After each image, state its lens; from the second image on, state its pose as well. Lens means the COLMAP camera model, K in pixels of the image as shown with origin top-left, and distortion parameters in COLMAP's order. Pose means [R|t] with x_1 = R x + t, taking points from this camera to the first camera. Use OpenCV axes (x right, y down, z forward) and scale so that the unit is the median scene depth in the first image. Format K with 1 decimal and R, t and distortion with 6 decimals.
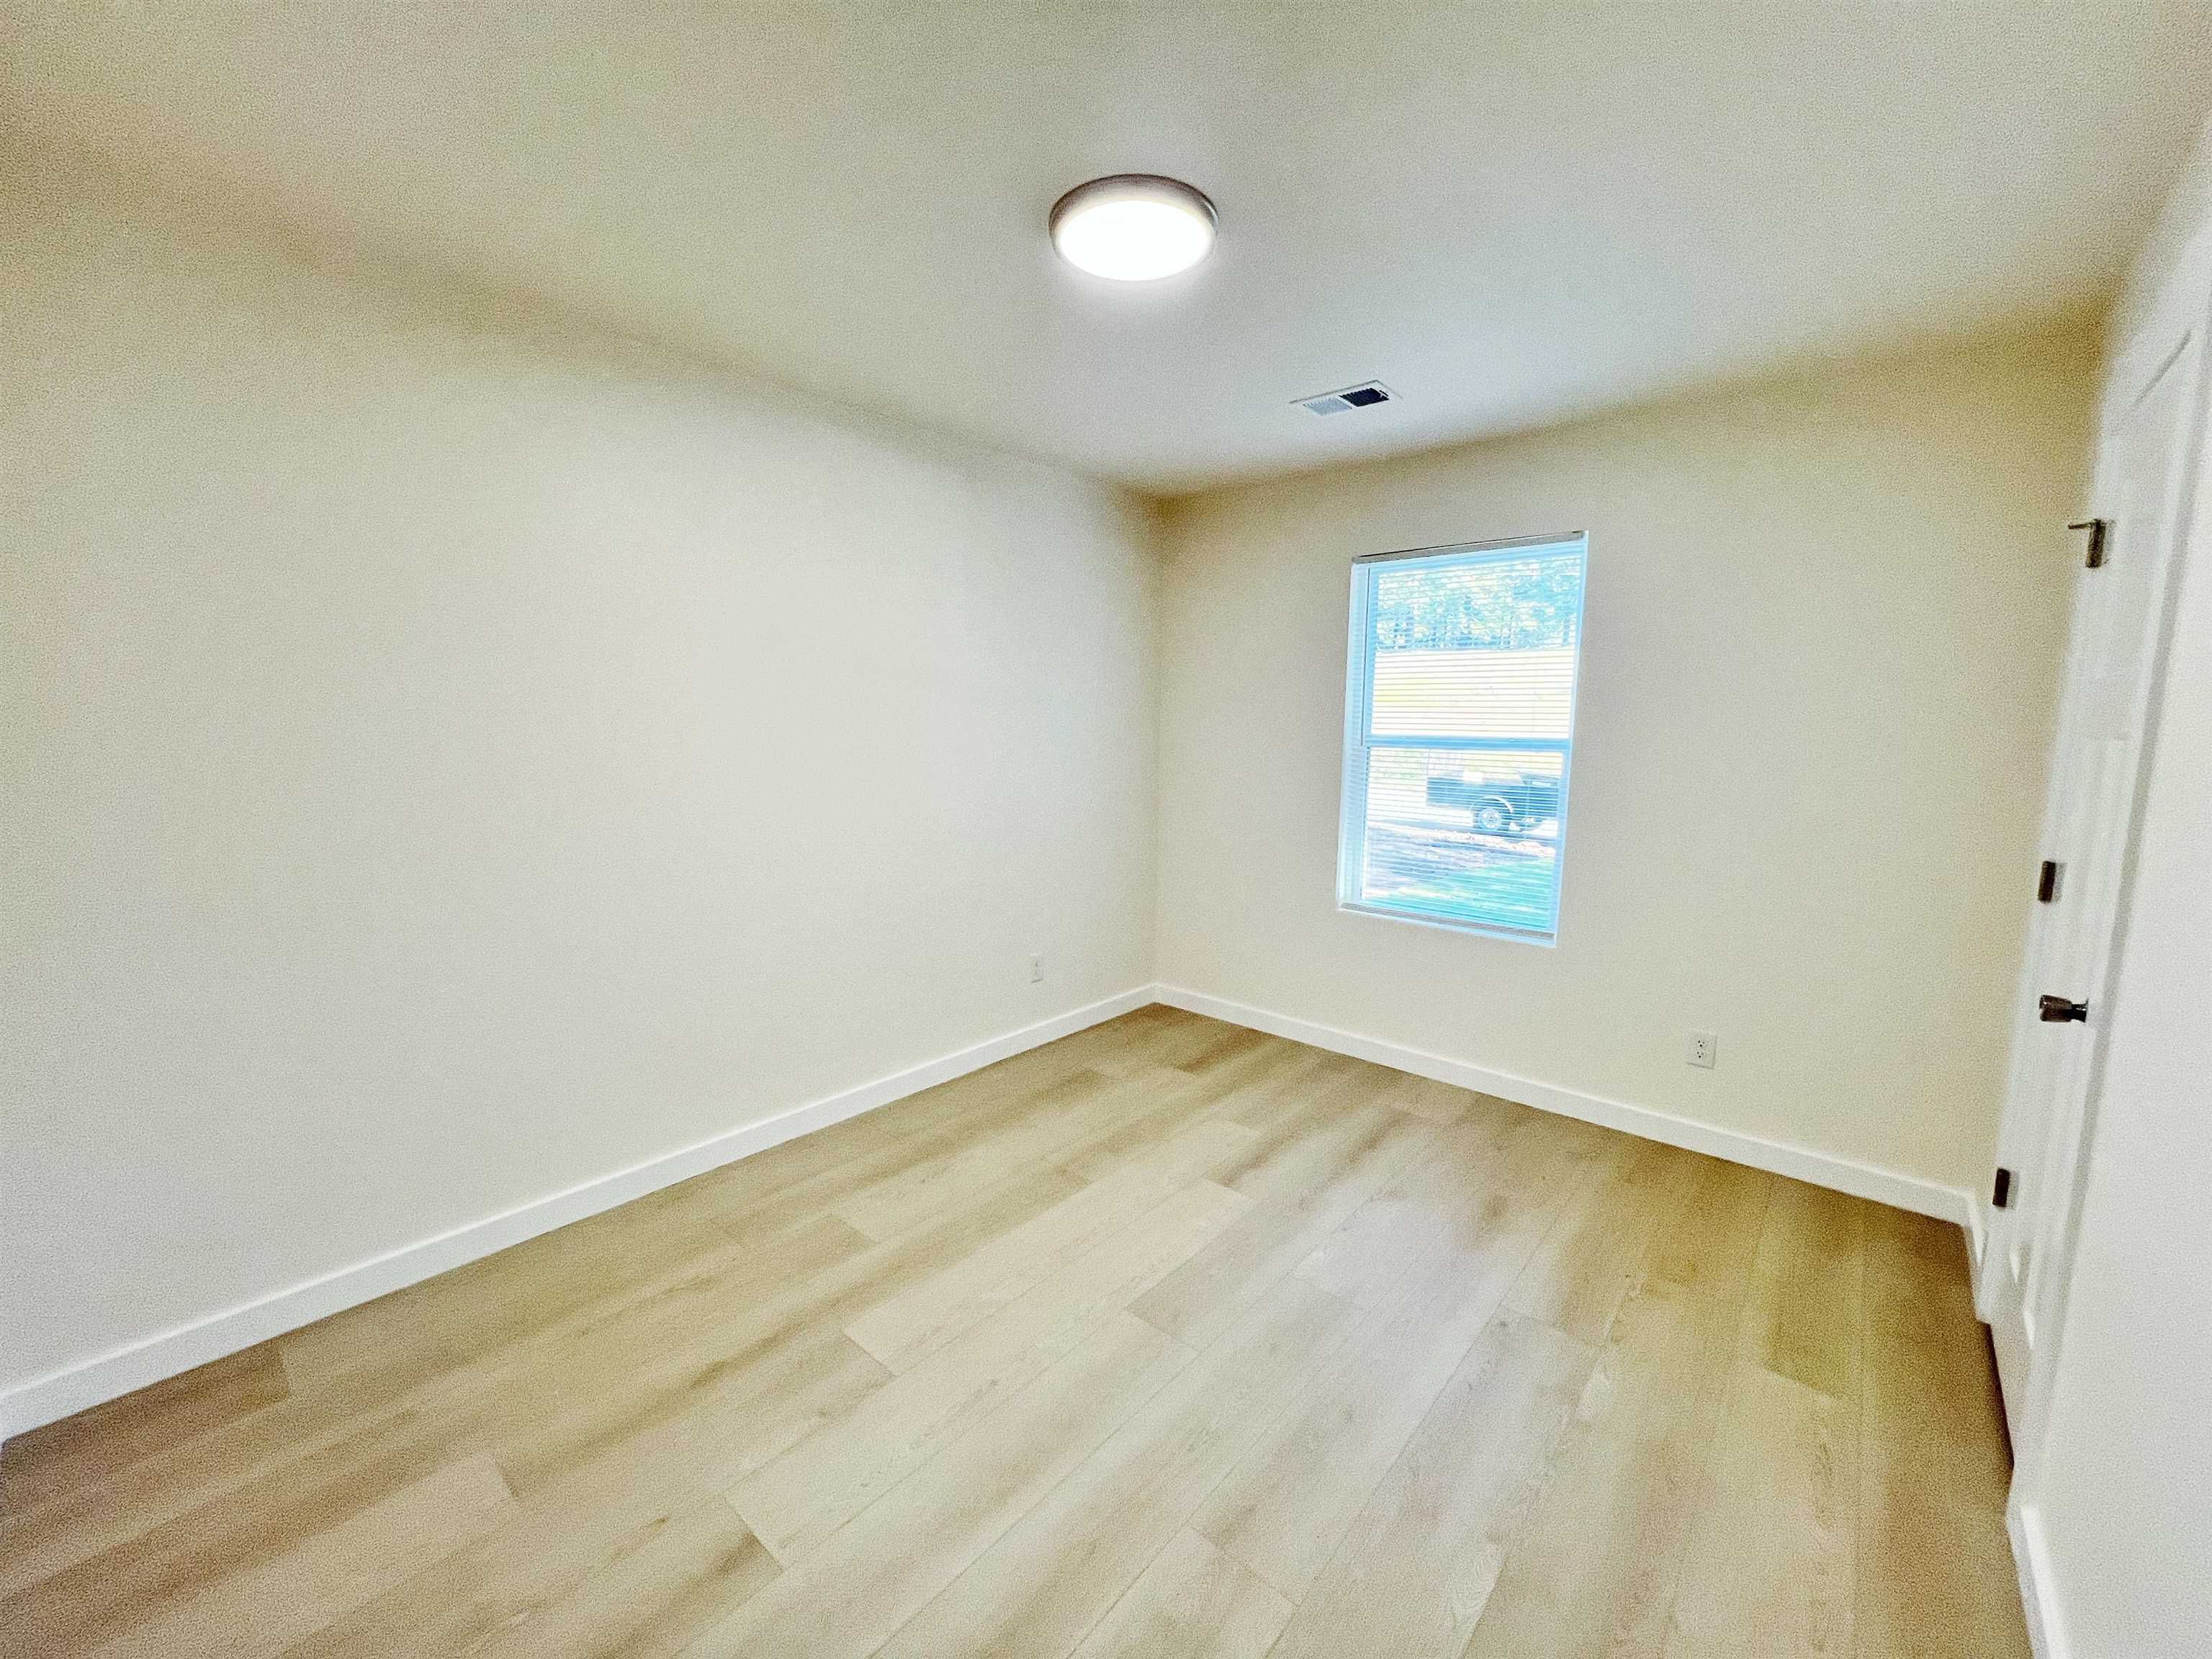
lens RADIAL K [[893.3, 0, 1112.6], [0, 893.3, 833.6], [0, 0, 1]] dist [0.009491, 0.000552]
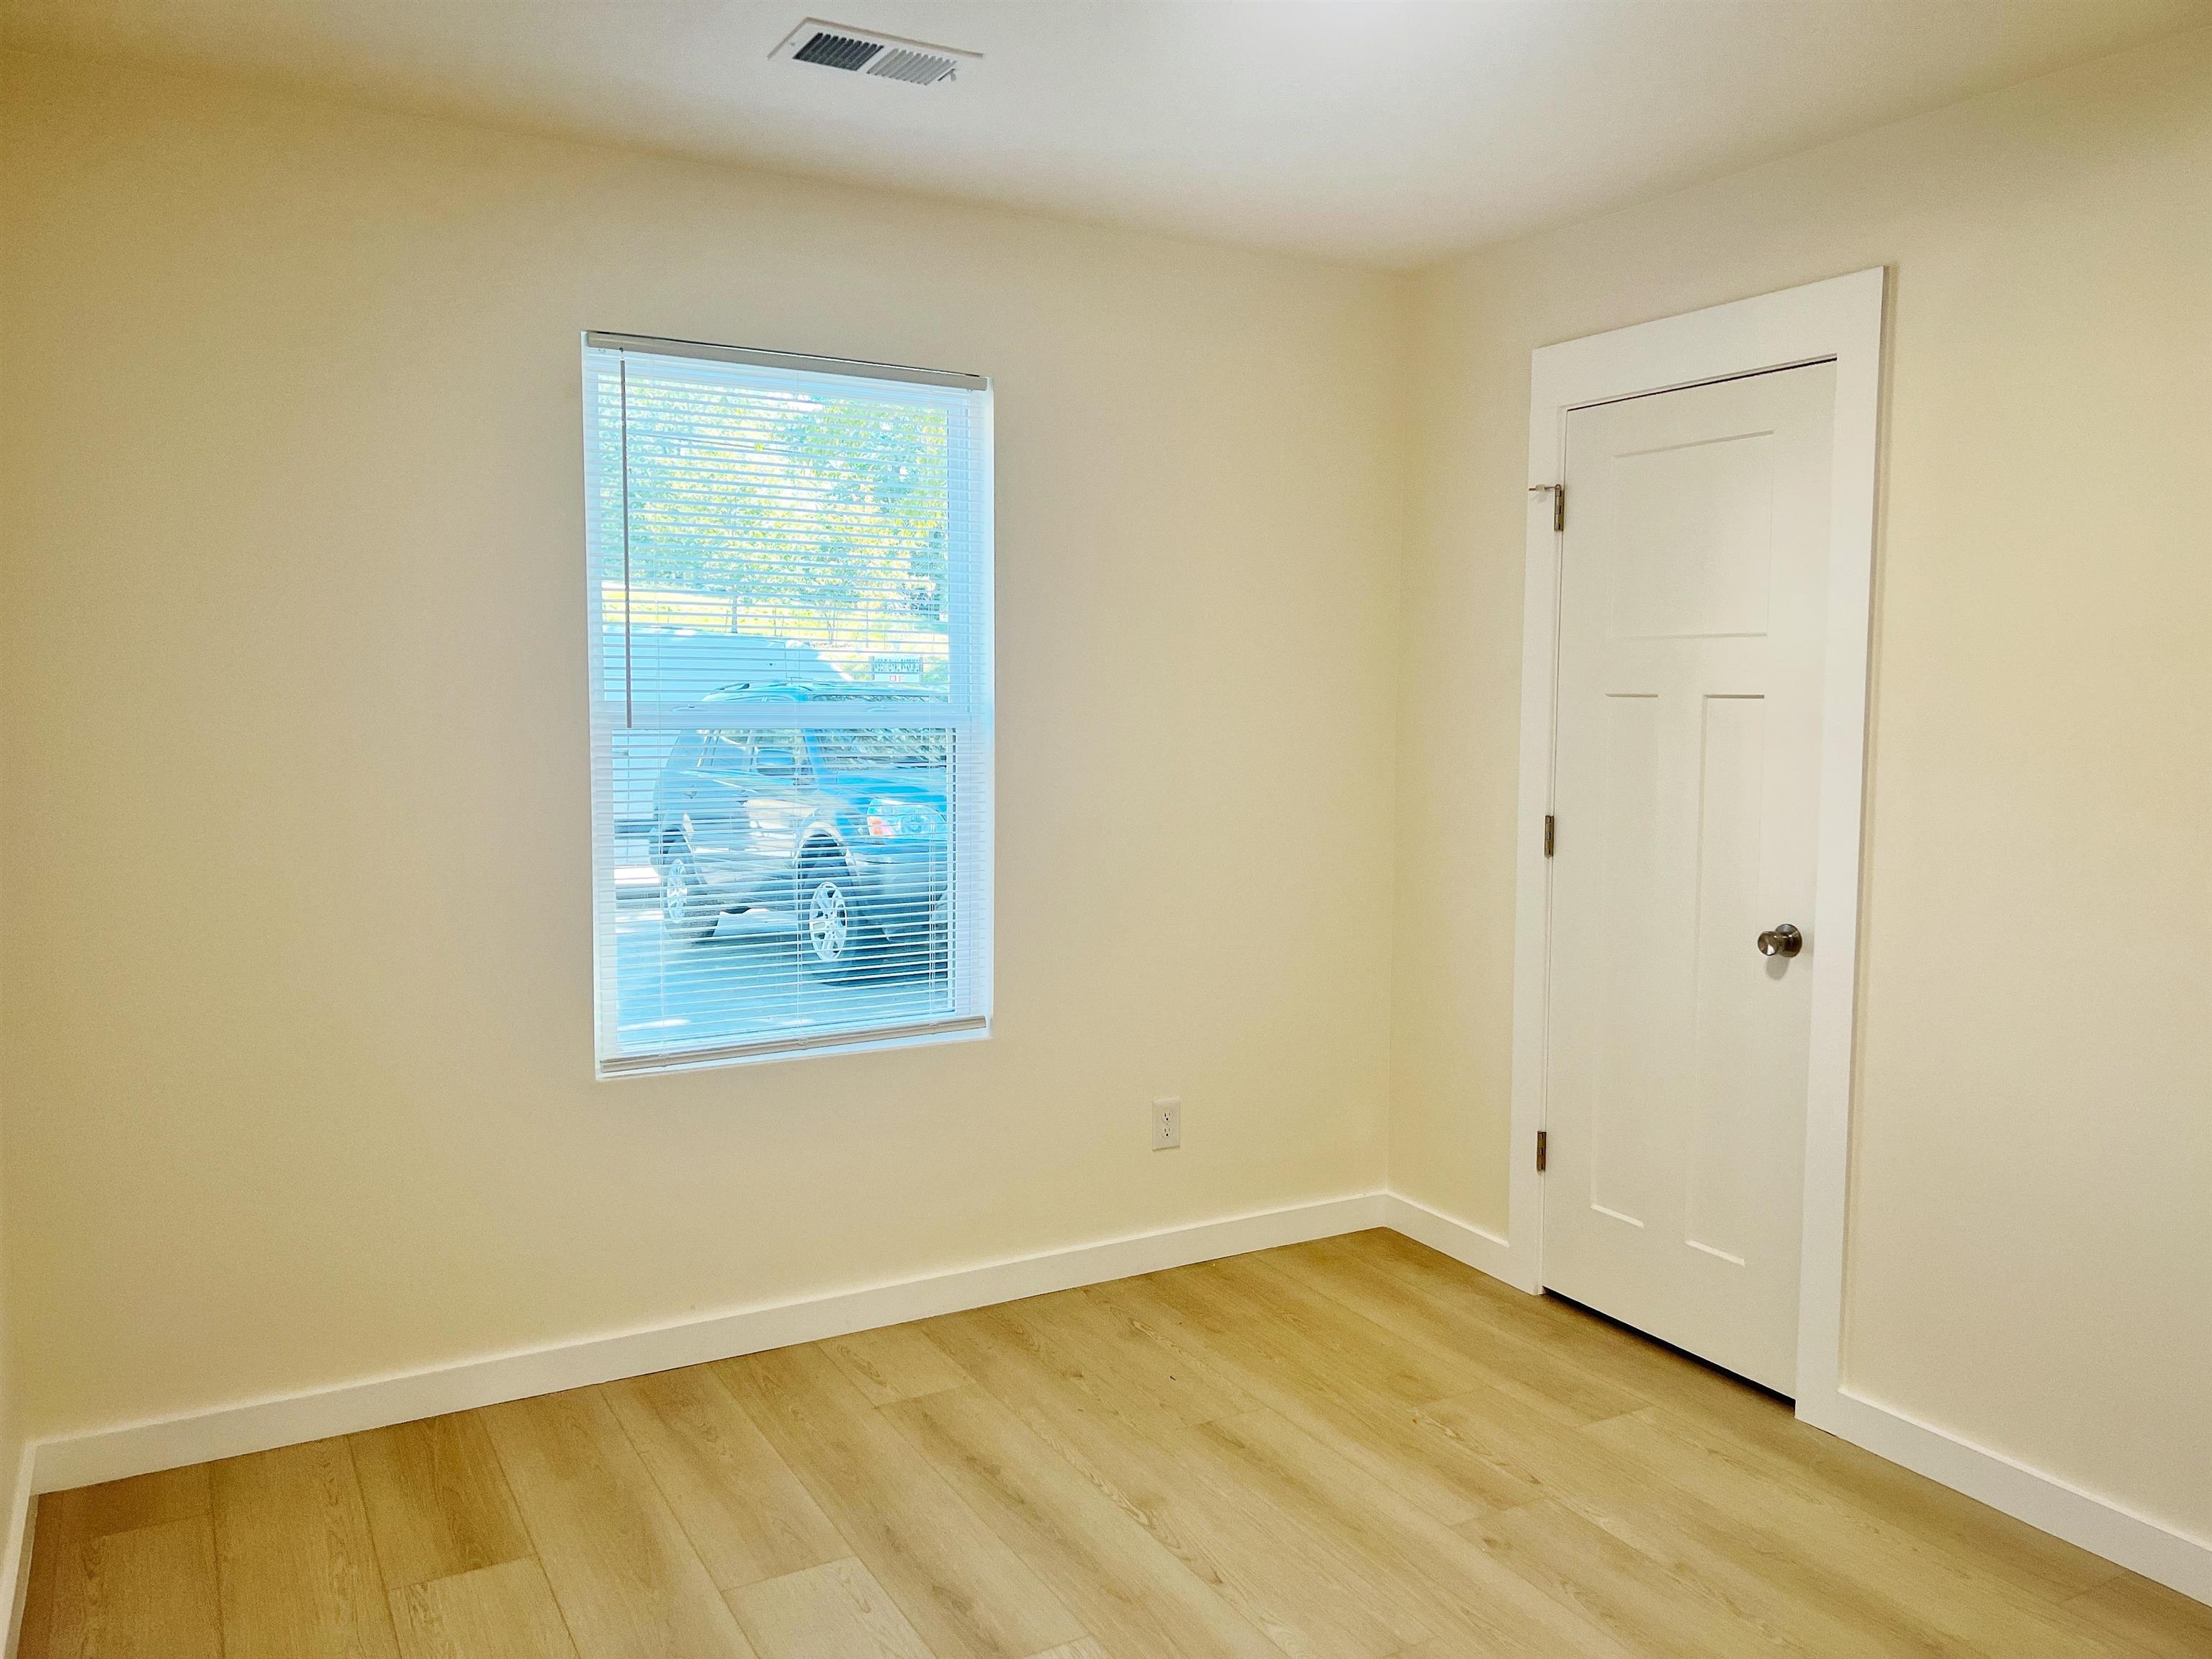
lens RADIAL K [[1681.5, 0, 1122.1], [0, 1681.5, 824.3], [0, 0, 1]] dist [0.075904, -0.074757]
pose [[0.325296, -0.093788, 0.940950, -0.625120], [0.115017, 0.991605, 0.059075, -0.087296], [-0.938591, 0.089009, 0.333353, 0.566106]]
